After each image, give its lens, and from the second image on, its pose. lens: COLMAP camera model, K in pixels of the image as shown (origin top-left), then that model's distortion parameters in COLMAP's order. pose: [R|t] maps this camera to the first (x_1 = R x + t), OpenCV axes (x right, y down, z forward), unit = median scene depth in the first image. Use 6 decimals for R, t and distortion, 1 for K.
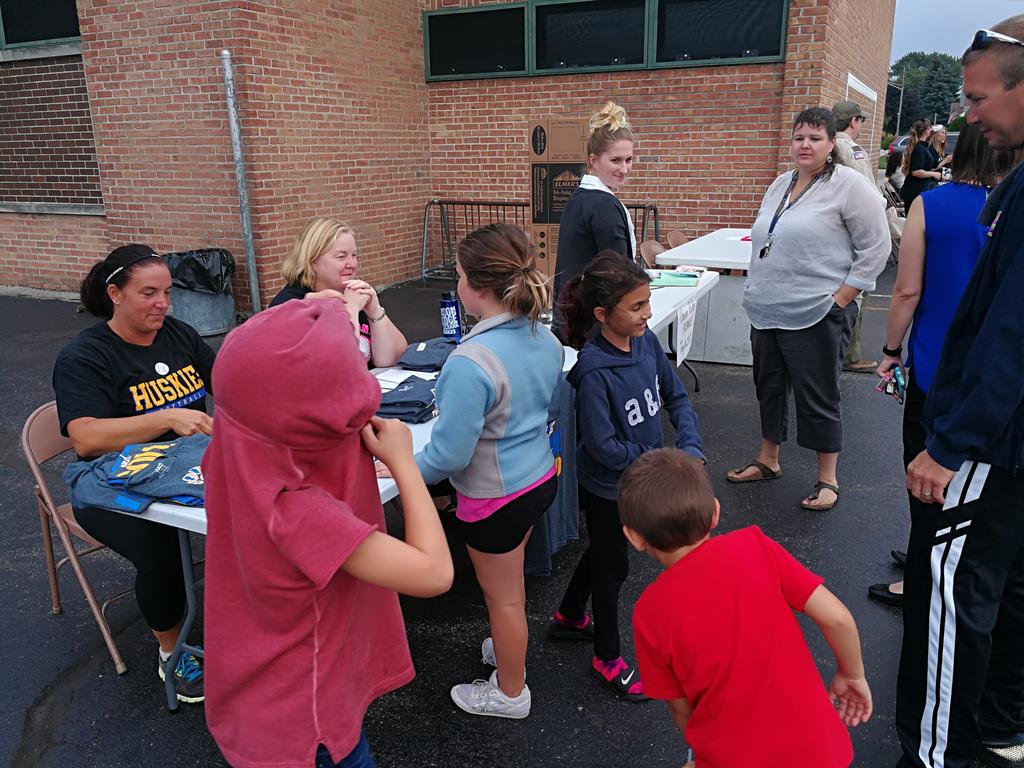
lens RADIAL K [[824.6, 0, 511.5], [0, 824.6, 408.0], [0, 0, 1]] dist [0.015783, -0.022172]
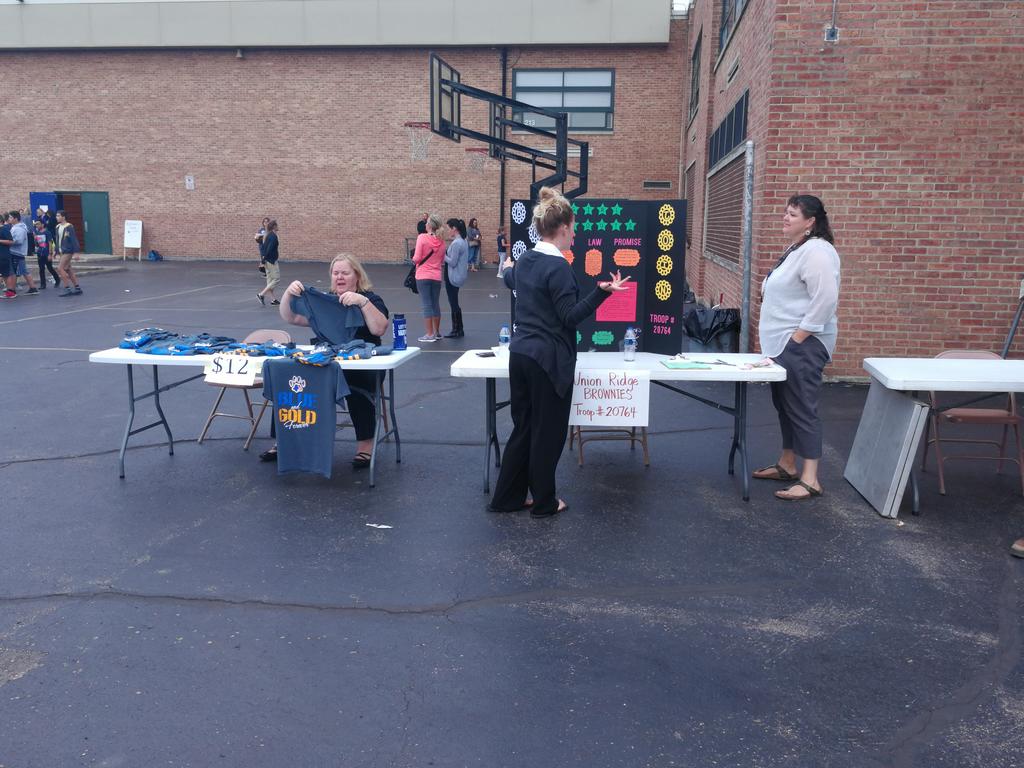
lens RADIAL K [[884.9, 0, 520.0], [0, 884.9, 378.9], [0, 0, 1]] dist [0.033367, -0.037209]
pose [[0.335247, 0.181995, -0.924385, 0.587466], [-0.299987, 0.950717, 0.078383, -0.093781], [0.893094, 0.251026, 0.373322, 0.264975]]
